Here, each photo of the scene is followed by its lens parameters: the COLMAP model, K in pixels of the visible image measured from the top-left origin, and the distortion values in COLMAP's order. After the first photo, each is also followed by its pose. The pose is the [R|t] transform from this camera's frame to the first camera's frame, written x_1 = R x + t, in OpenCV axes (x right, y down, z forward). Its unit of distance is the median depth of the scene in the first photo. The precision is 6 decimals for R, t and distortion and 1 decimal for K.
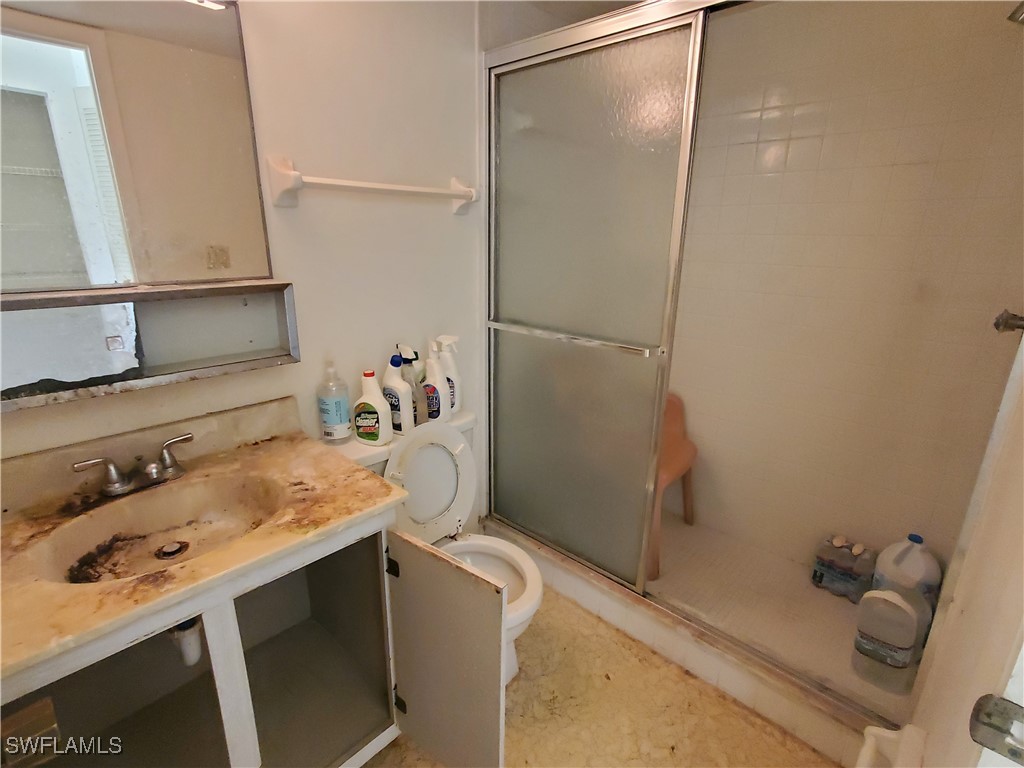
lens RADIAL K [[509.3, 0, 517.0], [0, 509.3, 389.6], [0, 0, 1]] dist [0.011969, -0.000019]
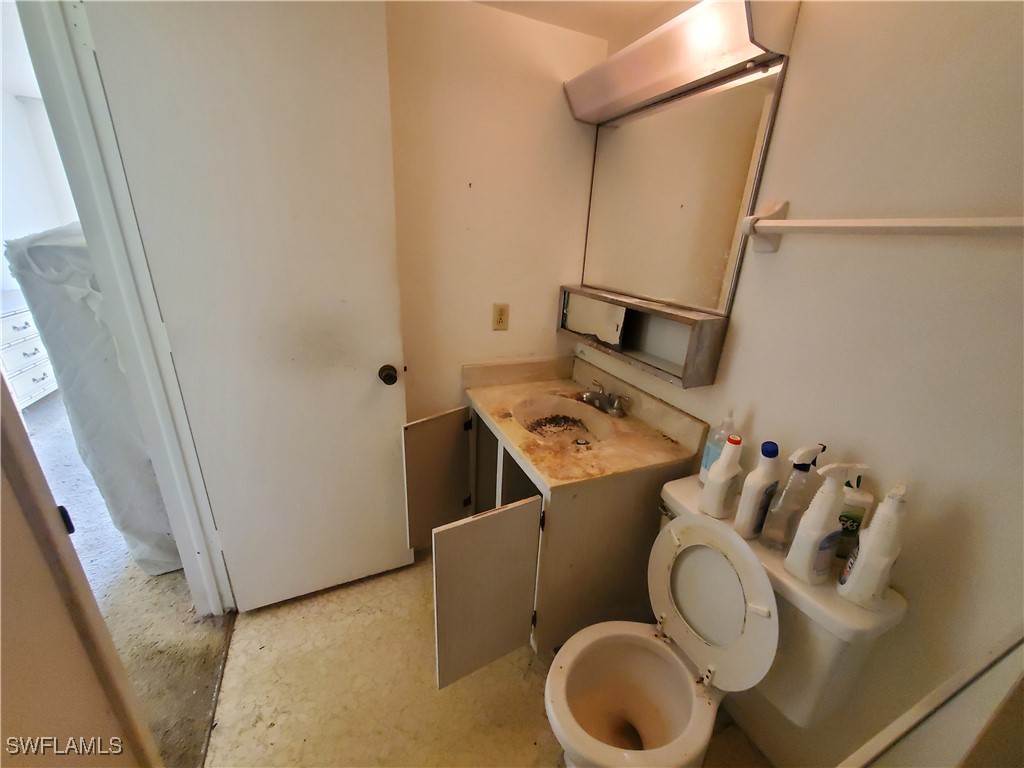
lens RADIAL K [[406.7, 0, 512.0], [0, 406.7, 384.0], [0, 0, 1]] dist [0.000381, -0.000017]
pose [[-0.391944, 0.287894, -0.873783, 0.534197], [-0.325334, 0.845034, 0.424353, -0.342321], [0.860545, 0.450594, -0.237544, 0.946453]]
